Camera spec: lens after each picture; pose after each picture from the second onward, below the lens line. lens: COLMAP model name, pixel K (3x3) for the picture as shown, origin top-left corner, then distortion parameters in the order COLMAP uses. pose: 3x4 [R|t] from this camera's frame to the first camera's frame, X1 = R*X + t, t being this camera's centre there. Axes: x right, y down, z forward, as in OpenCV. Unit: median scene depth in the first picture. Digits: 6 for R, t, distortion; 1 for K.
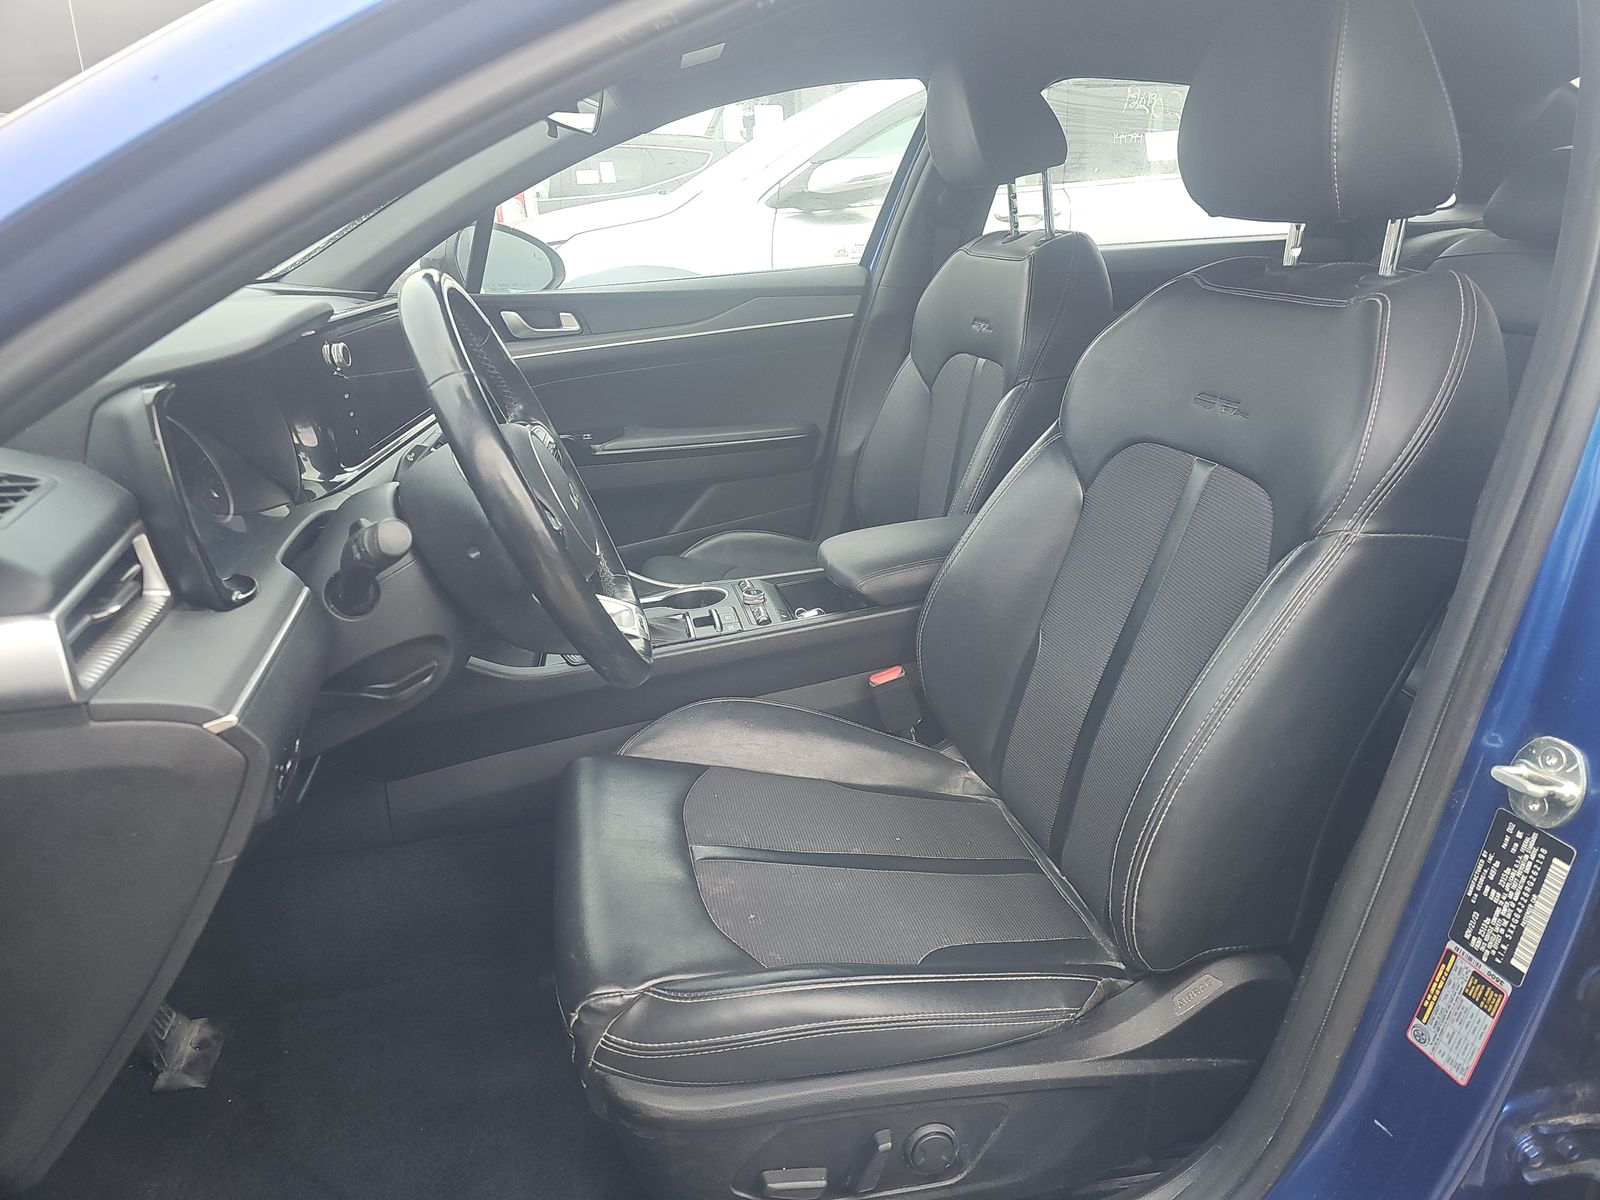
lens RADIAL K [[1077.2, 0, 802.7], [0, 1077.2, 611.6], [0, 0, 1]] dist [0.048373, -0.052421]
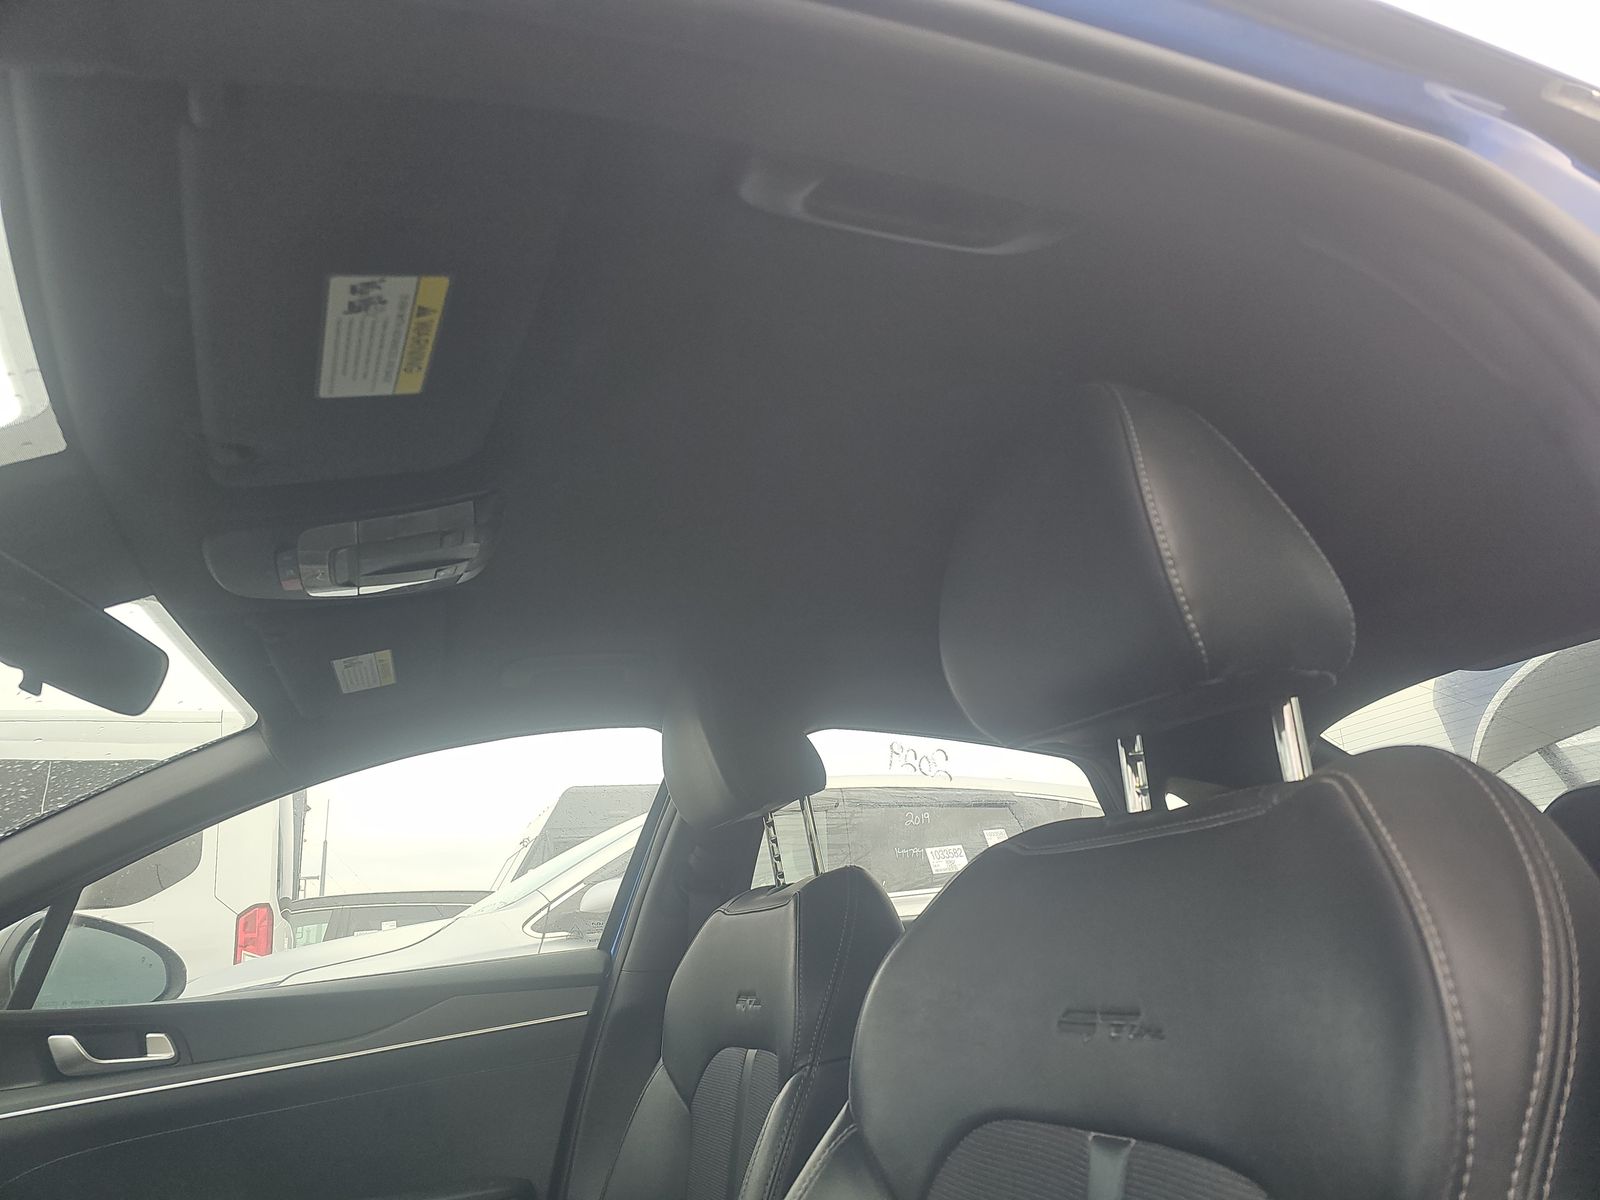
lens RADIAL K [[1077.2, 0, 802.7], [0, 1077.2, 611.6], [0, 0, 1]] dist [0.048373, -0.052421]
pose [[0.984926, -0.001778, 0.172968, 0.070420], [0.108738, 0.784032, -0.611122, -0.016438], [-0.134526, 0.620718, 0.772407, 0.242162]]
